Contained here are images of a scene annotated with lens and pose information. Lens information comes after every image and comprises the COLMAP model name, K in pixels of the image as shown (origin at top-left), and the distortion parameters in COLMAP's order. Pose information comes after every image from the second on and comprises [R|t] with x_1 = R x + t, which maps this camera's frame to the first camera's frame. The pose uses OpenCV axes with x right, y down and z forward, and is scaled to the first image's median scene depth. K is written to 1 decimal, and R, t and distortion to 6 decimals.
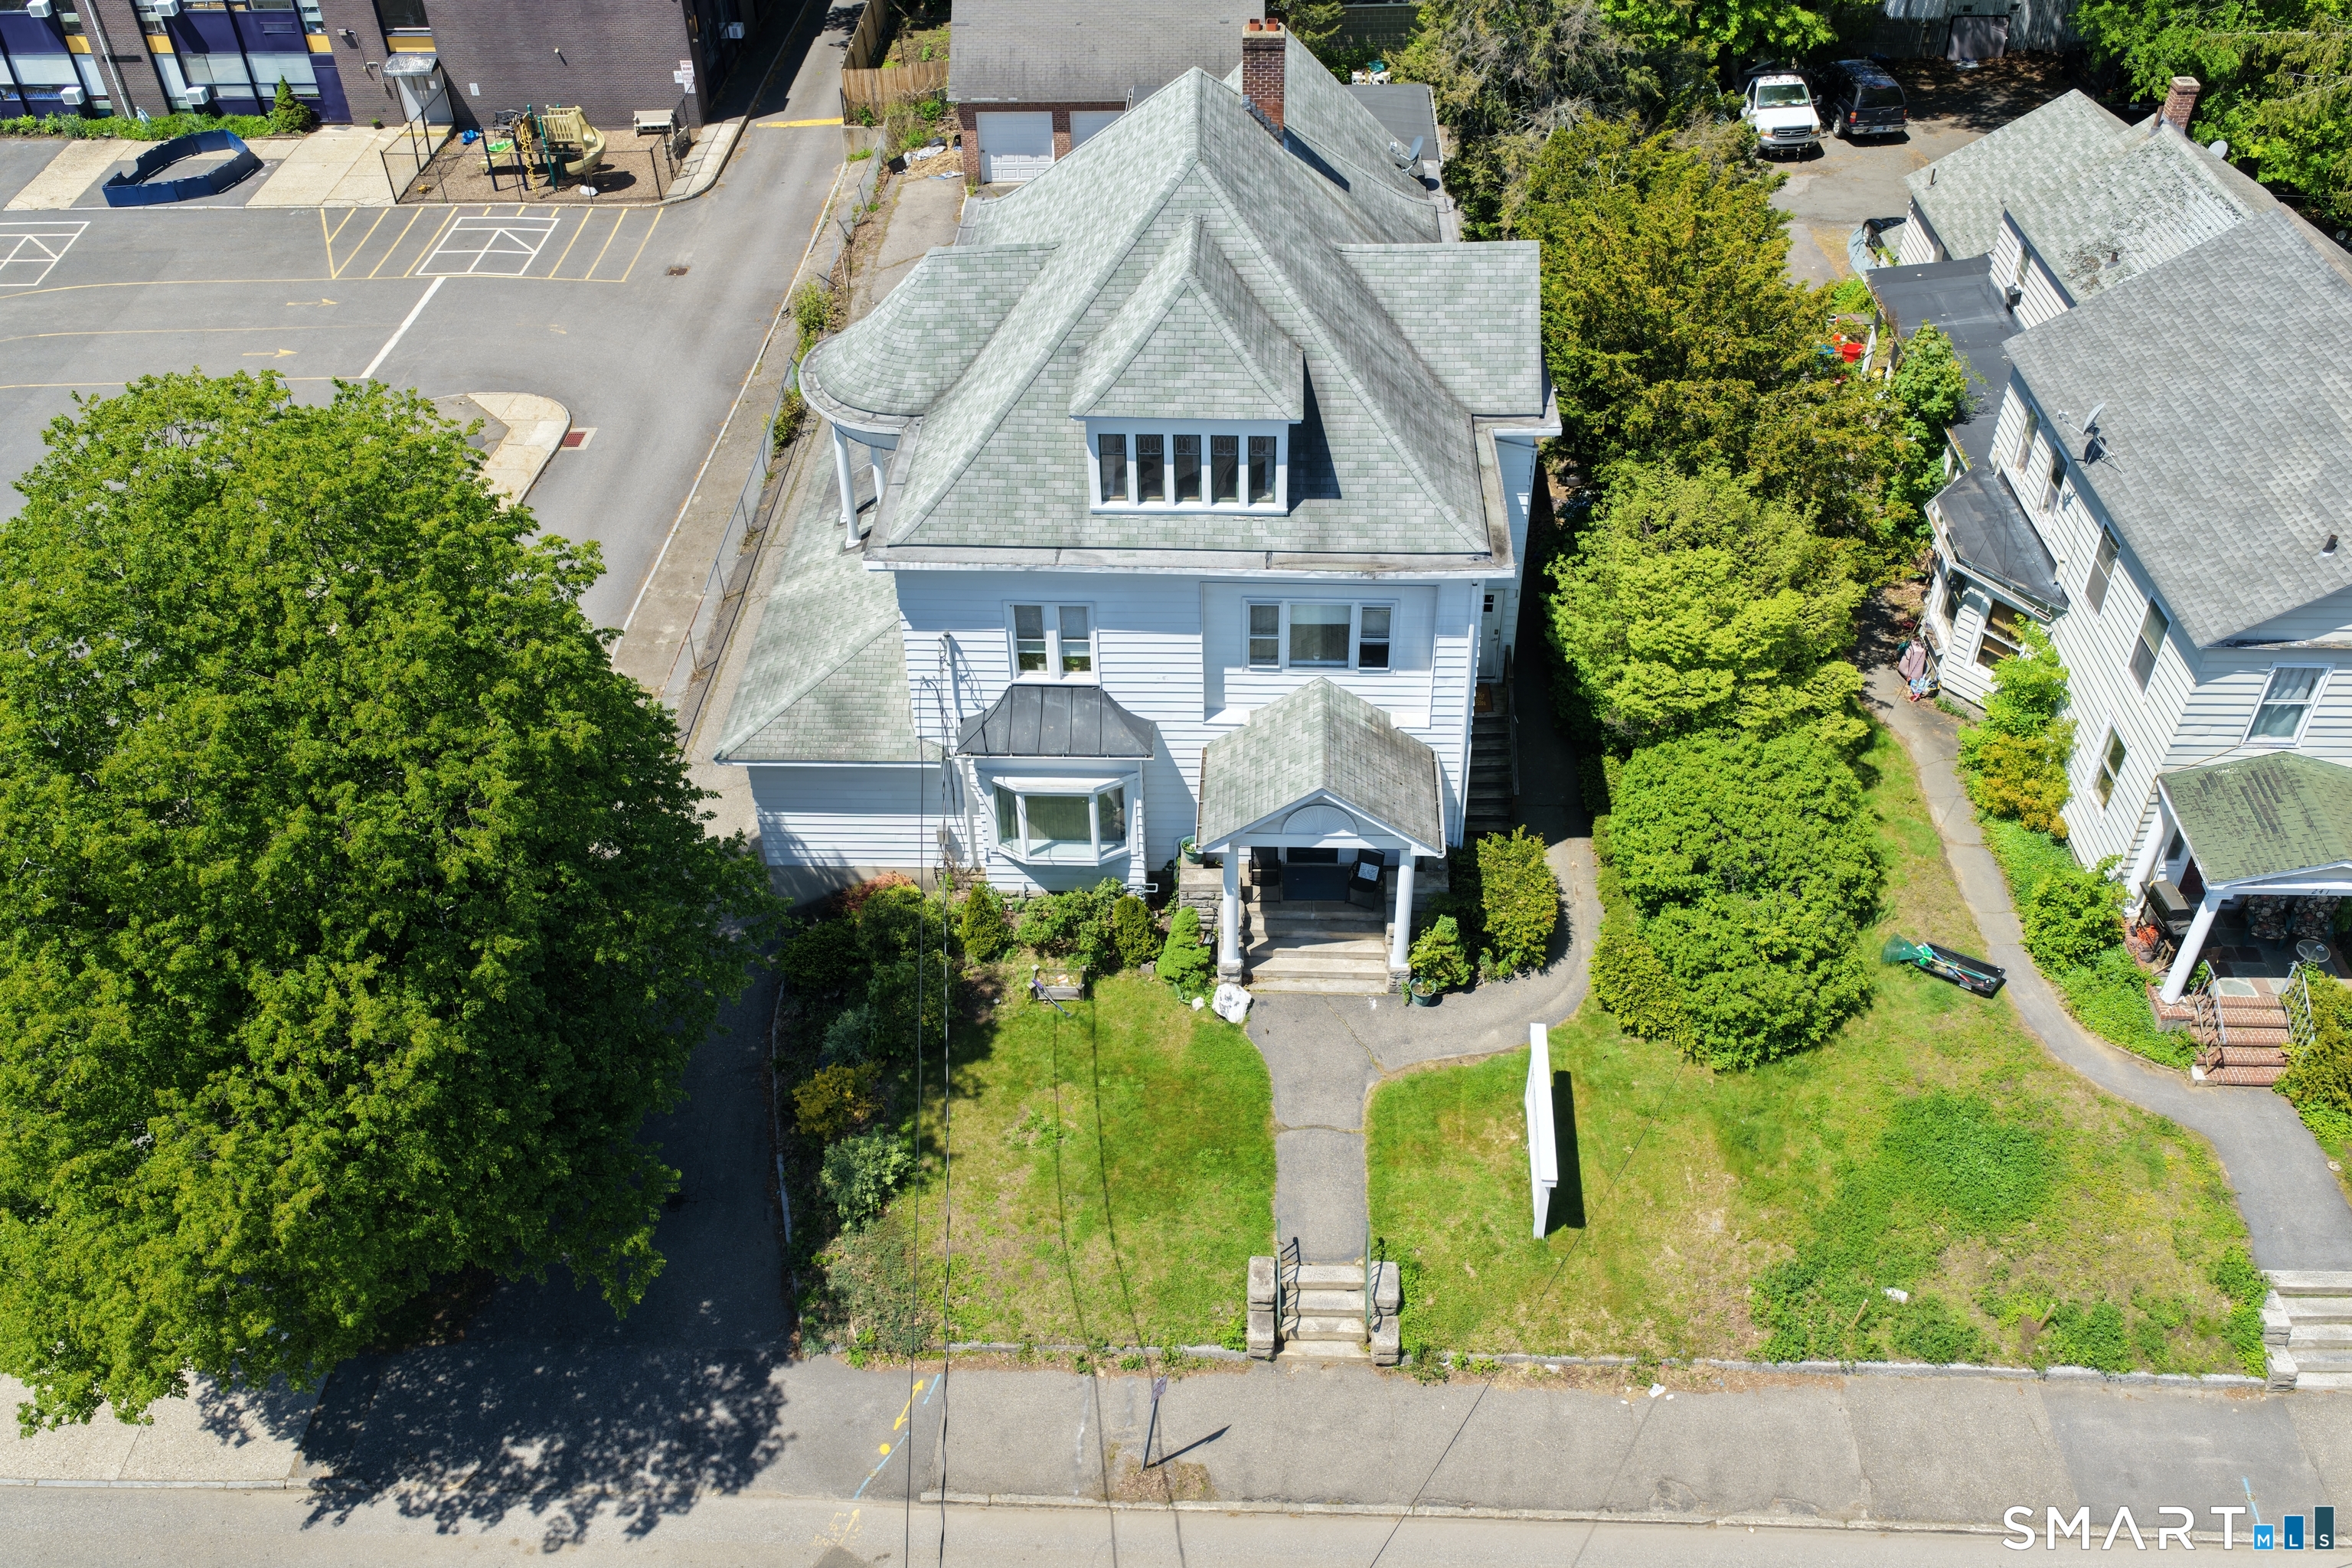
lens RADIAL K [[1986.6, 0, 1169.0], [0, 1986.6, 789.8], [0, 0, 1]] dist [-0.009641, 0.032454]
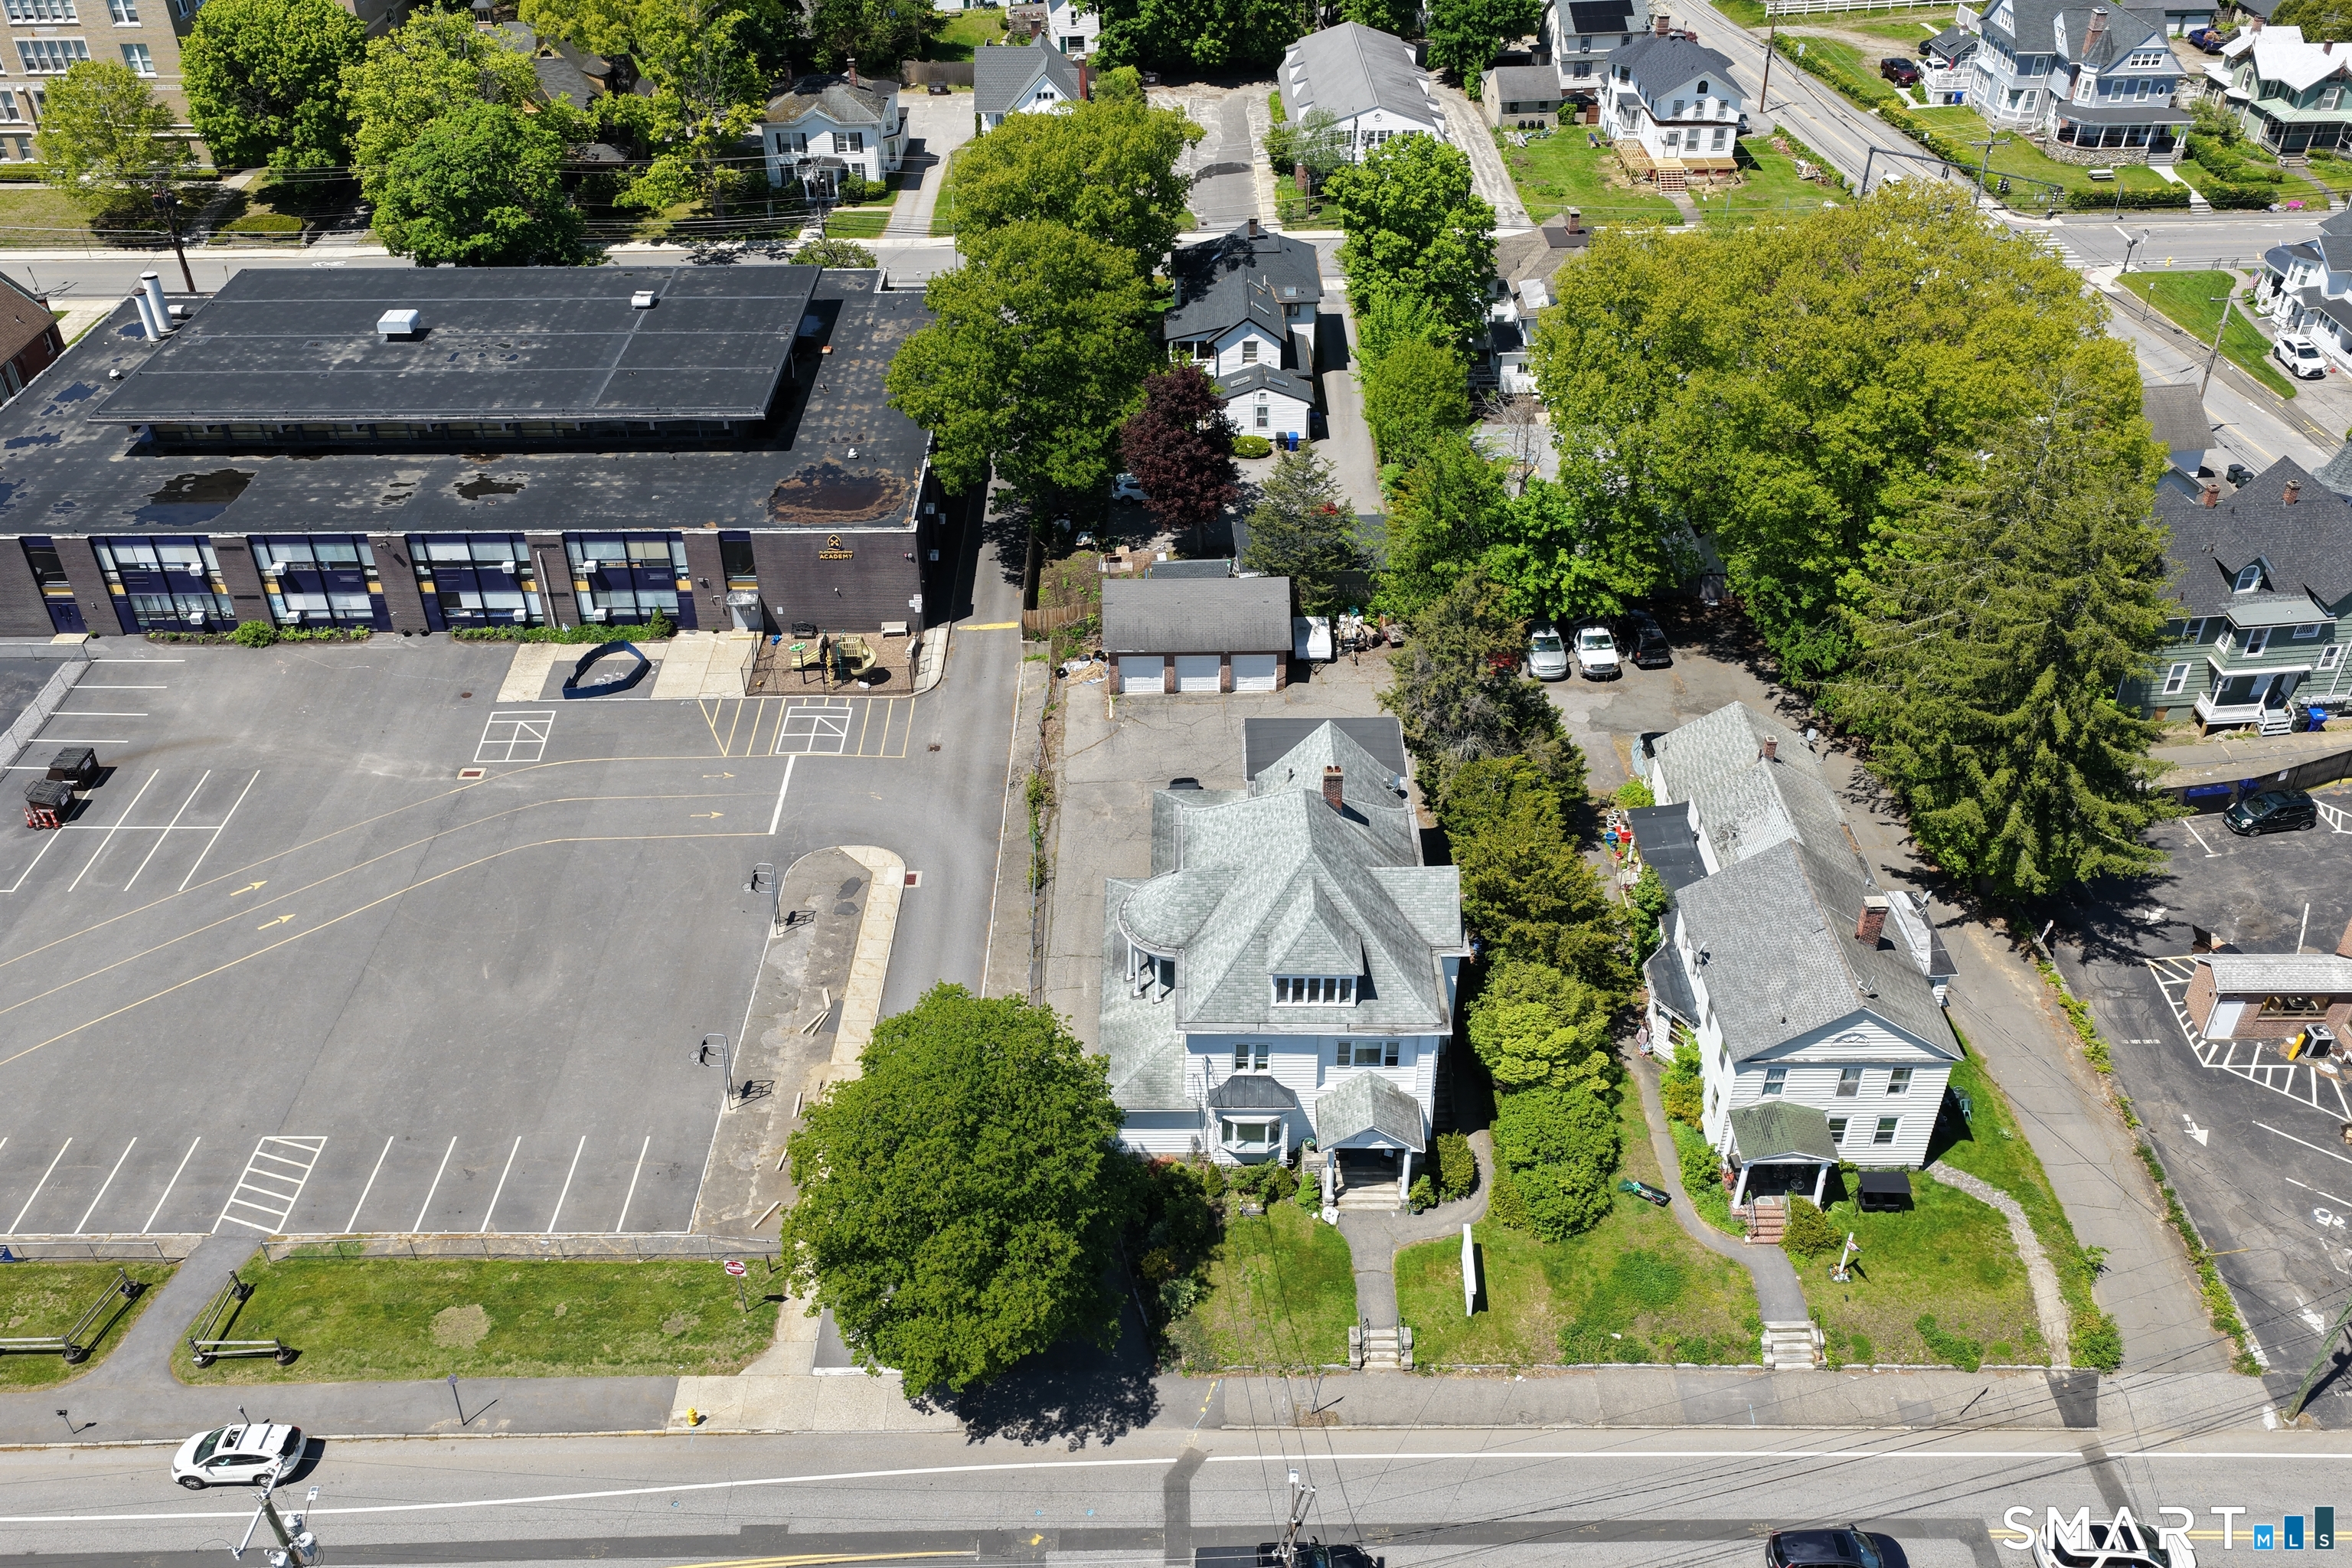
lens RADIAL K [[1986.6, 0, 1159.0], [0, 1986.6, 814.4], [0, 0, 1]] dist [-0.009641, 0.032454]
pose [[0.999274, -0.013261, 0.035715, -0.239283], [0.015068, 0.998594, -0.050825, -0.236687], [-0.034991, 0.051326, 0.998069, -1.272563]]
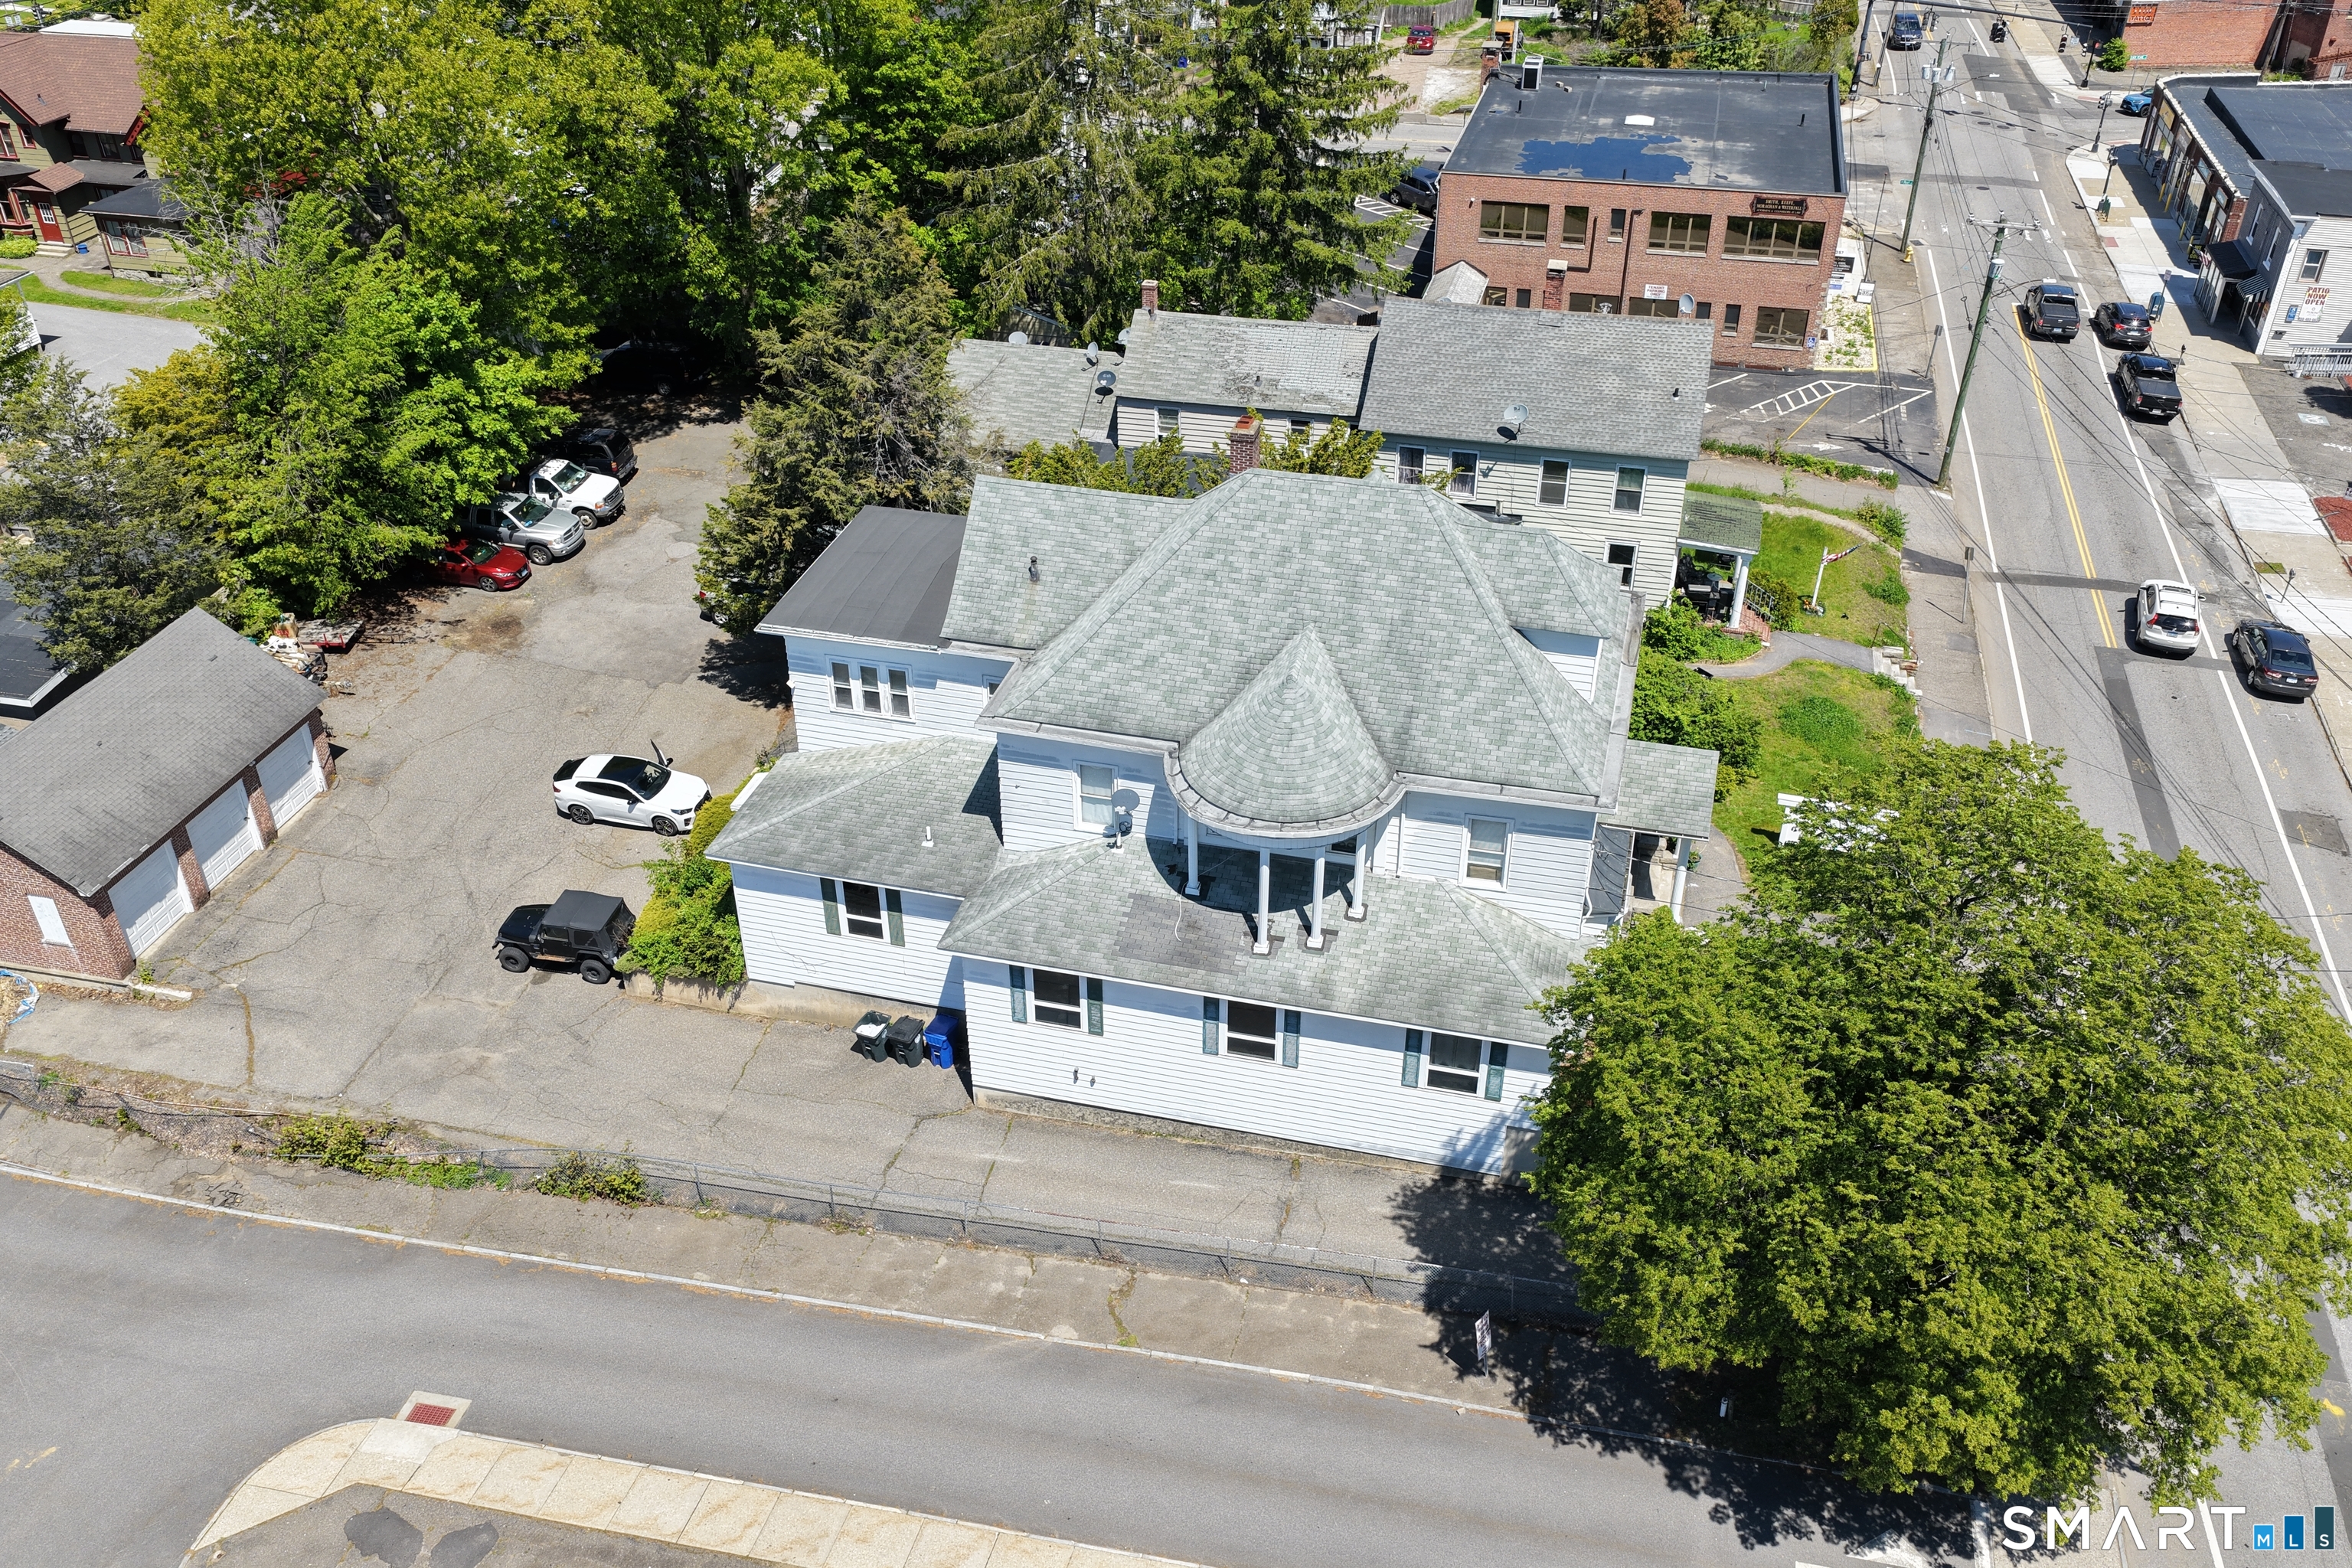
lens RADIAL K [[1986.6, 0, 1185.1], [0, 1986.6, 788.8], [0, 0, 1]] dist [-0.009641, 0.032454]
pose [[0.203537, -0.518431, 0.830543, -1.235662], [0.616565, 0.726831, 0.302595, -0.664714], [-0.760540, 0.450495, 0.467583, 0.556292]]
